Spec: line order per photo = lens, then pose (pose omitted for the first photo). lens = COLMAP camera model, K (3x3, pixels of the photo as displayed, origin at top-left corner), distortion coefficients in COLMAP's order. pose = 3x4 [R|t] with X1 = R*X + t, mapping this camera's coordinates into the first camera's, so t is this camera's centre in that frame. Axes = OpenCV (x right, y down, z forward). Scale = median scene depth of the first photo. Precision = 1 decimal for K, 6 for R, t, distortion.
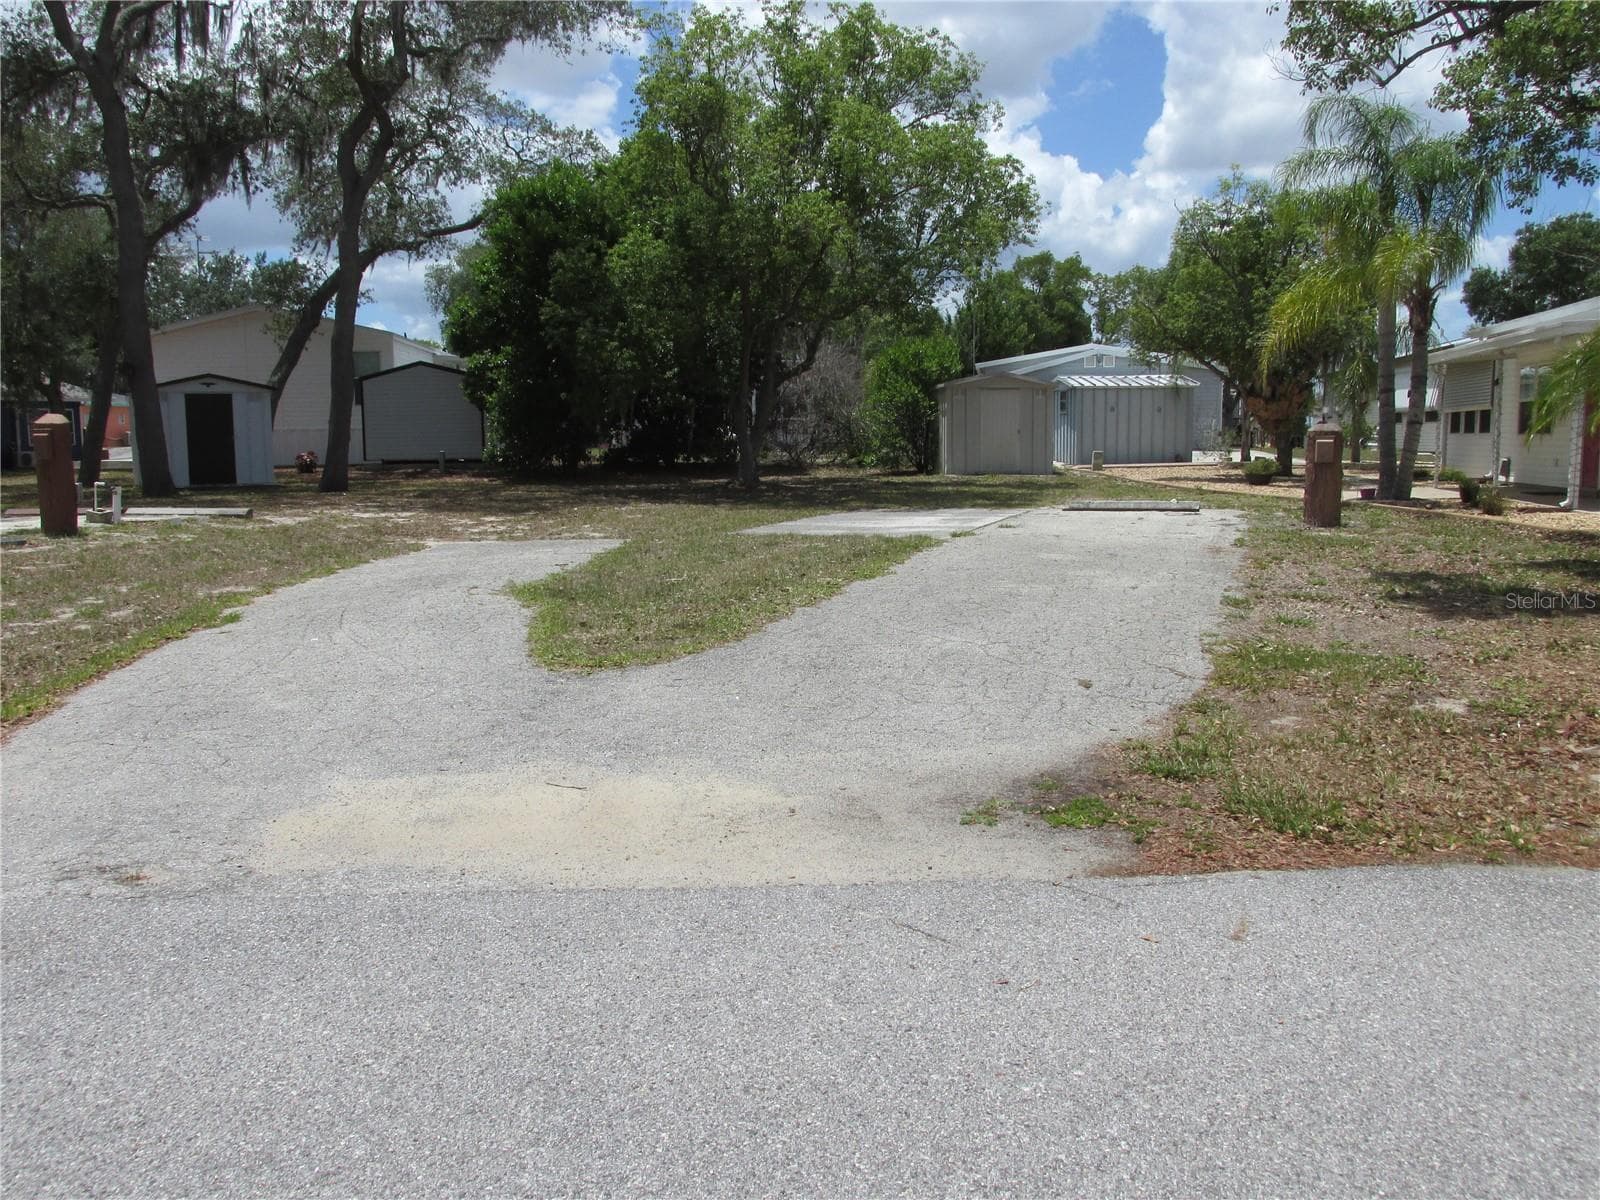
lens RADIAL K [[1545.9, 0, 727.4], [0, 1545.9, 596.6], [0, 0, 1]] dist [-0.056550, 0.014237]
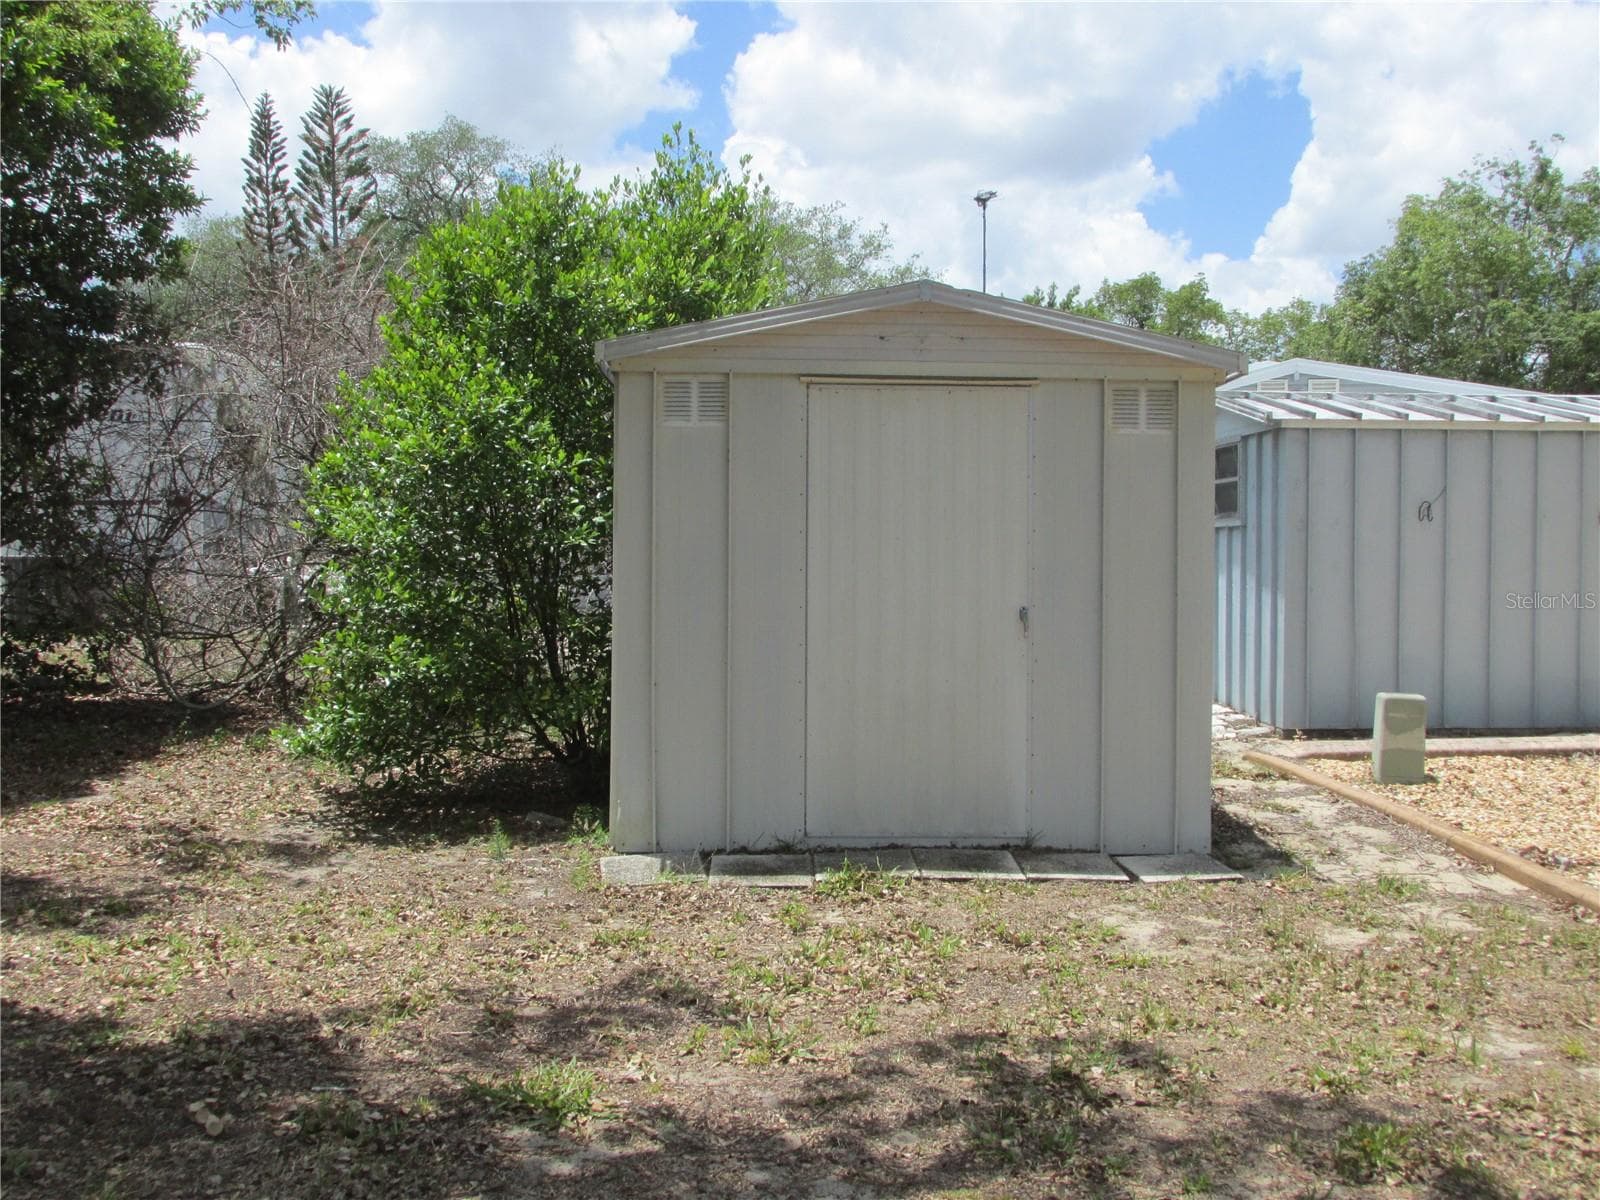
lens RADIAL K [[1545.9, 0, 727.4], [0, 1545.9, 596.6], [0, 0, 1]] dist [-0.056550, 0.014237]
pose [[0.997975, 0.014630, -0.061895, 0.178573], [-0.019278, 0.996984, -0.075177, -0.102623], [0.060609, 0.076218, 0.995247, 0.881257]]
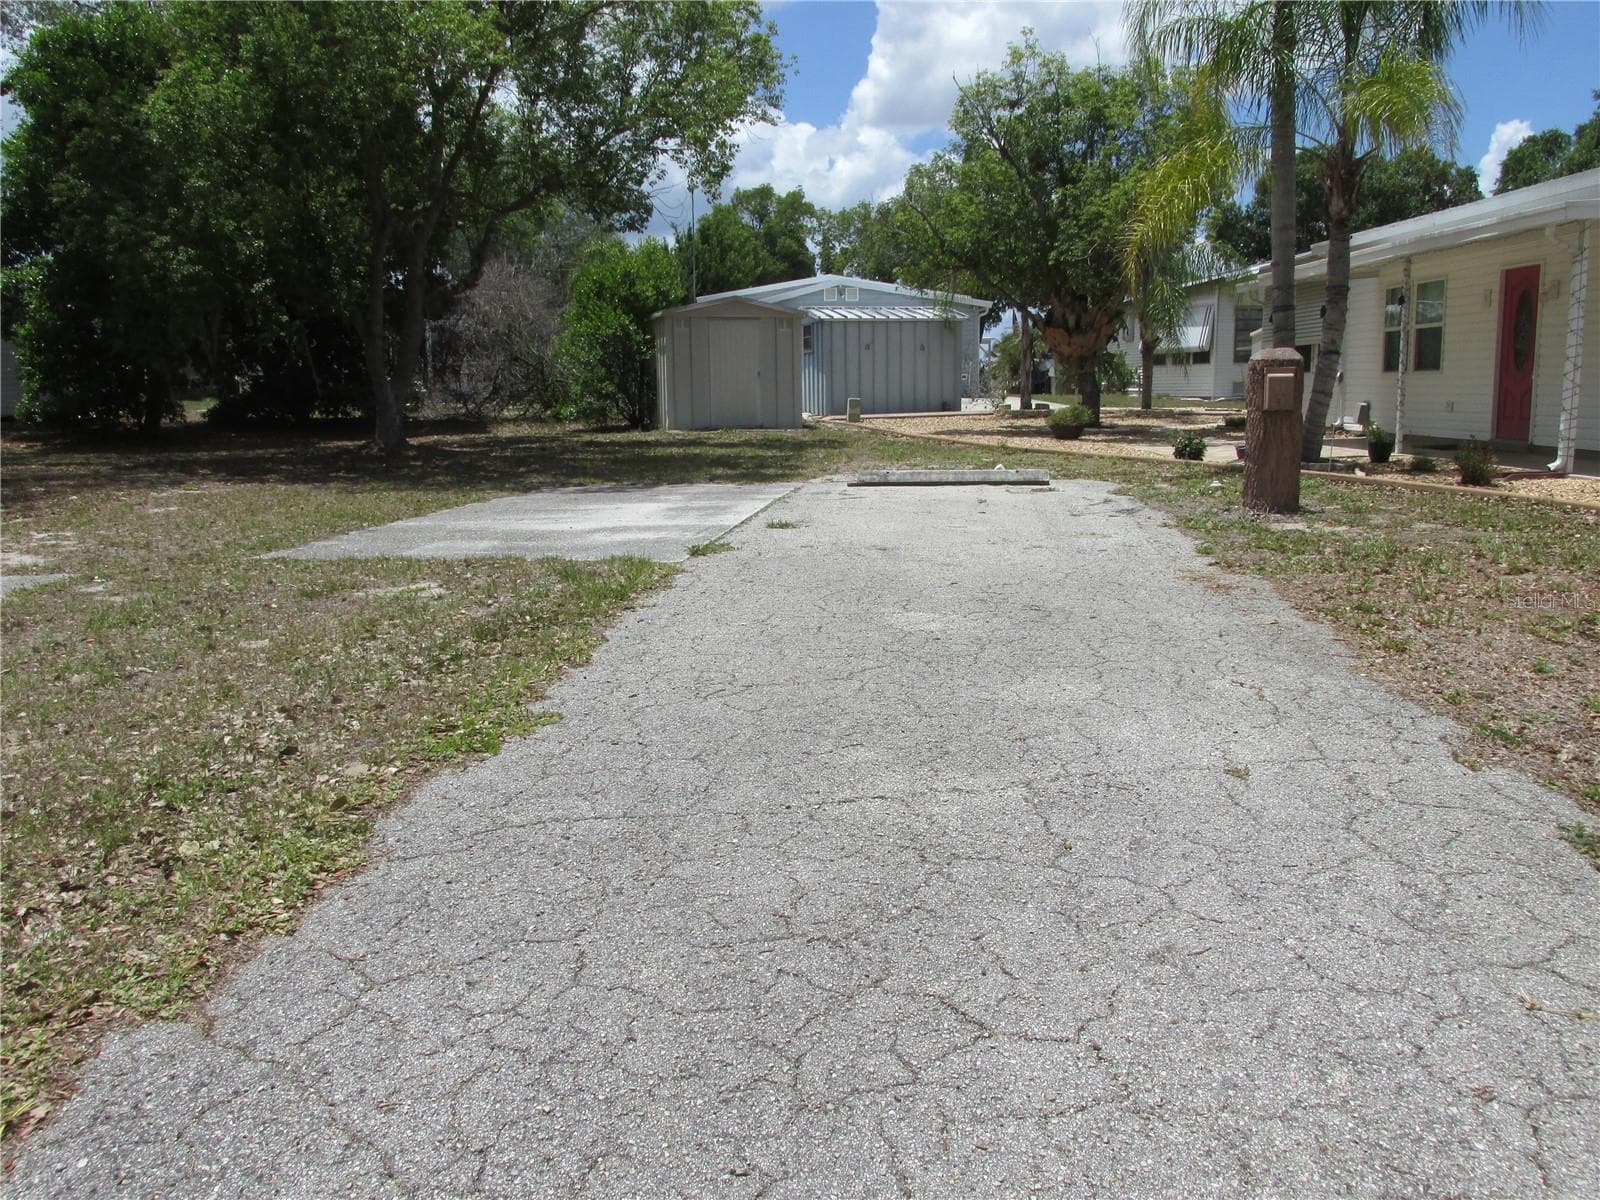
lens RADIAL K [[1484.3, 0, 800.0], [0, 1484.3, 600.0], [0, 0, 1]] dist [-0.031932, -0.001968]
pose [[0.973215, -0.036249, 0.227020, 0.037458], [0.027581, 0.998769, 0.041239, -0.025054], [-0.228235, -0.033873, 0.973017, 0.282479]]
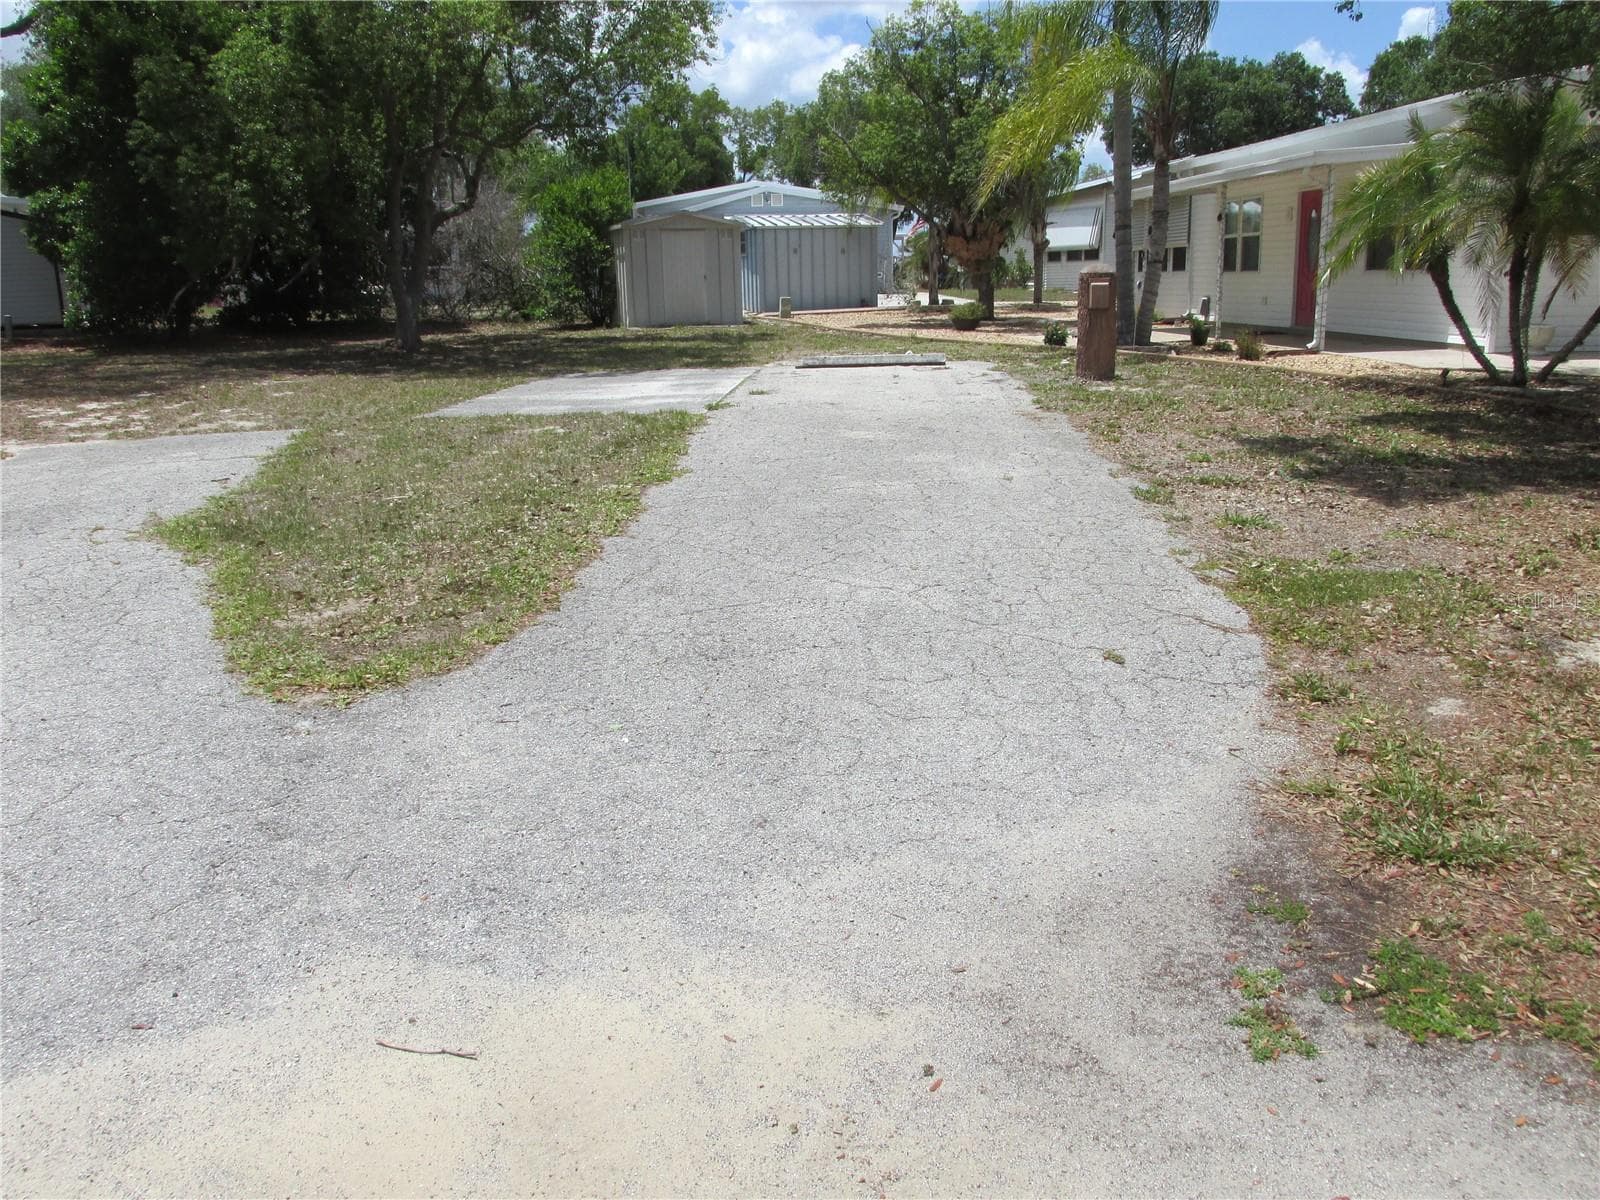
lens RADIAL K [[1529.4, 0, 842.7], [0, 1529.4, 622.1], [0, 0, 1]] dist [-0.037846, 0.006782]
pose [[0.949687, -0.081910, 0.302300, -0.024392], [0.046352, 0.991325, 0.122990, -0.013508], [-0.309752, -0.102790, 0.945245, 0.111744]]
